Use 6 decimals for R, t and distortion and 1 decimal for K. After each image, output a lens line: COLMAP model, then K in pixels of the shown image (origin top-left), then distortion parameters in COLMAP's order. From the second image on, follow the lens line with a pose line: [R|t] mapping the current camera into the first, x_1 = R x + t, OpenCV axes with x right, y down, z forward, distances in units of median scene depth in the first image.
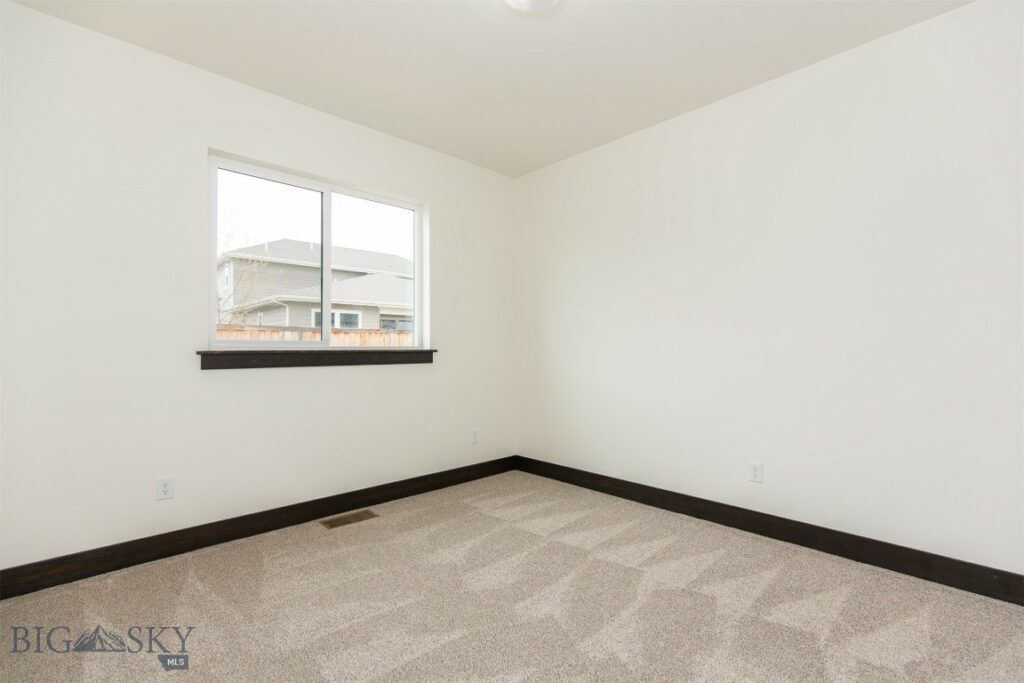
lens RADIAL K [[479.1, 0, 515.4], [0, 479.1, 346.6], [0, 0, 1]] dist [0.016598, -0.000186]
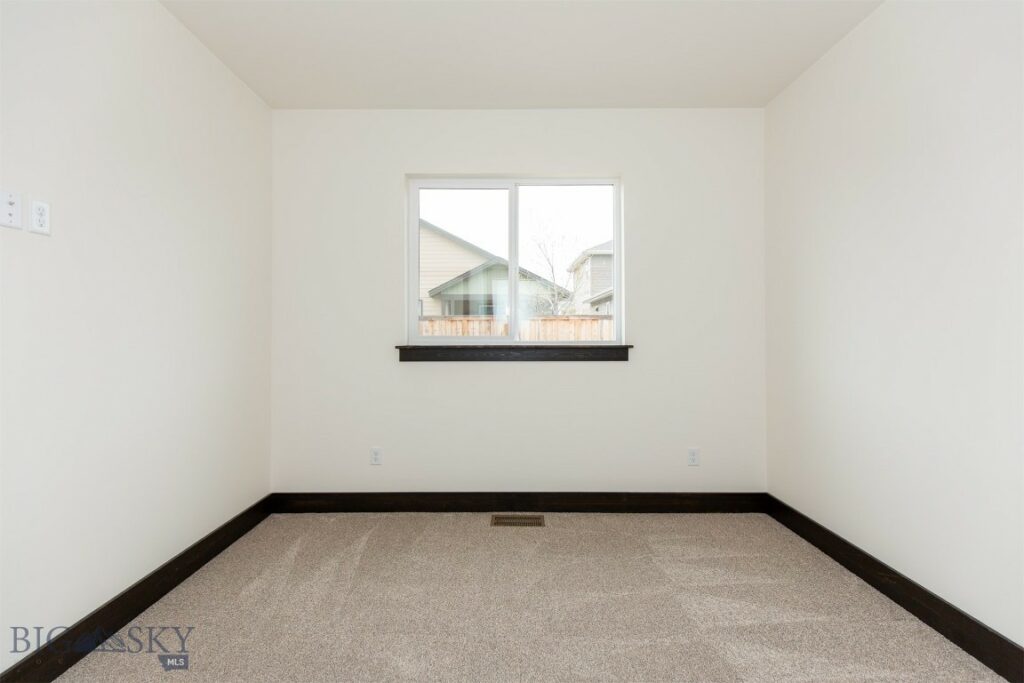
lens RADIAL K [[457.8, 0, 504.5], [0, 457.8, 339.2], [0, 0, 1]] dist [0.007507, -0.002186]
pose [[0.716111, -0.006571, -0.697956, 0.268041], [0.001426, 0.999967, -0.007951, 0.002461], [0.697985, 0.004698, 0.716097, 0.313276]]
